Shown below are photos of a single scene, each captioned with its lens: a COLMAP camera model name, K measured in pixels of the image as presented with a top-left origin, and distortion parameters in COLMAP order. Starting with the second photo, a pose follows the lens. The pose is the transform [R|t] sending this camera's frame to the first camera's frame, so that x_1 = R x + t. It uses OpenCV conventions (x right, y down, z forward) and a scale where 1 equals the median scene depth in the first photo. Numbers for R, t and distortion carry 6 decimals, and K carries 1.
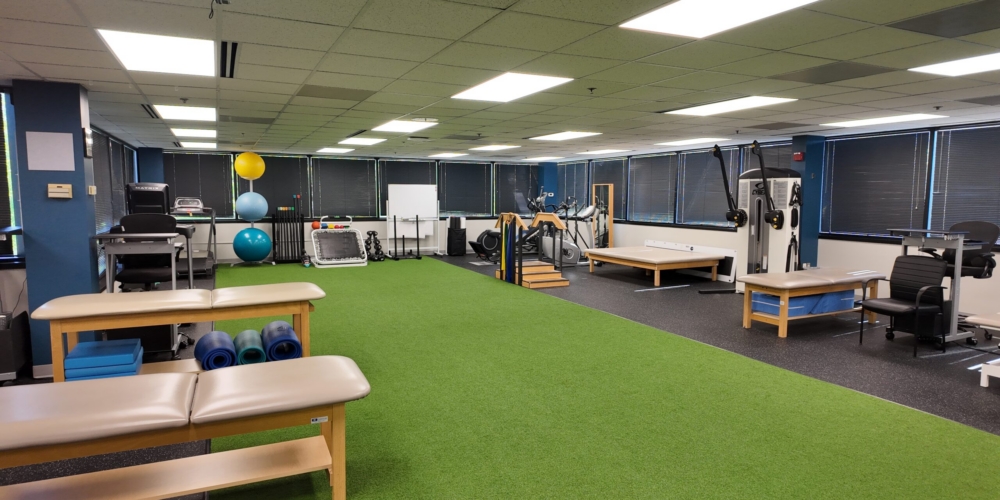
lens RADIAL K [[588.0, 0, 481.4], [0, 588.0, 248.4], [0, 0, 1]] dist [0.095825, -0.117630]
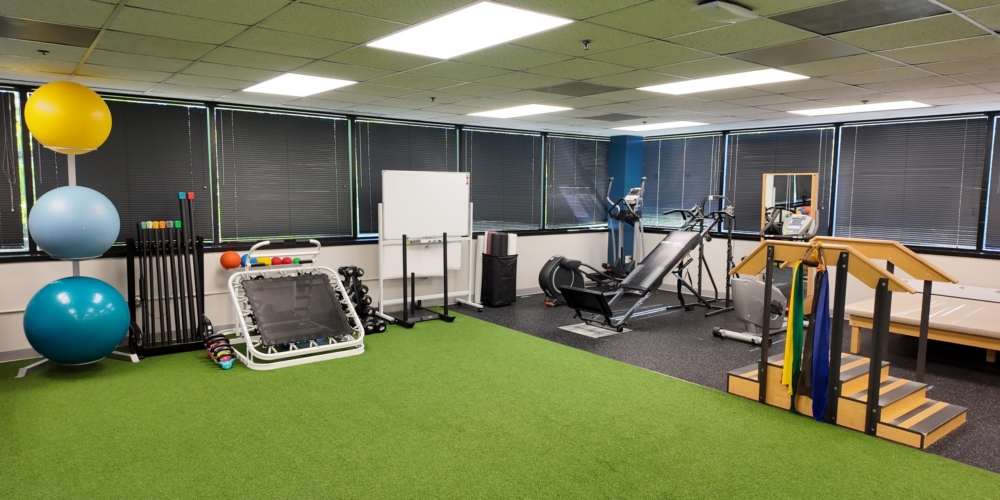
lens RADIAL K [[626.4, 0, 479.9], [0, 626.4, 250.2], [0, 0, 1]] dist [0.033025, -0.036900]
pose [[0.974009, -0.017105, 0.225862, -0.204885], [0.014335, 0.999801, 0.013900, -0.050150], [-0.226055, -0.010301, 0.974060, 0.497143]]
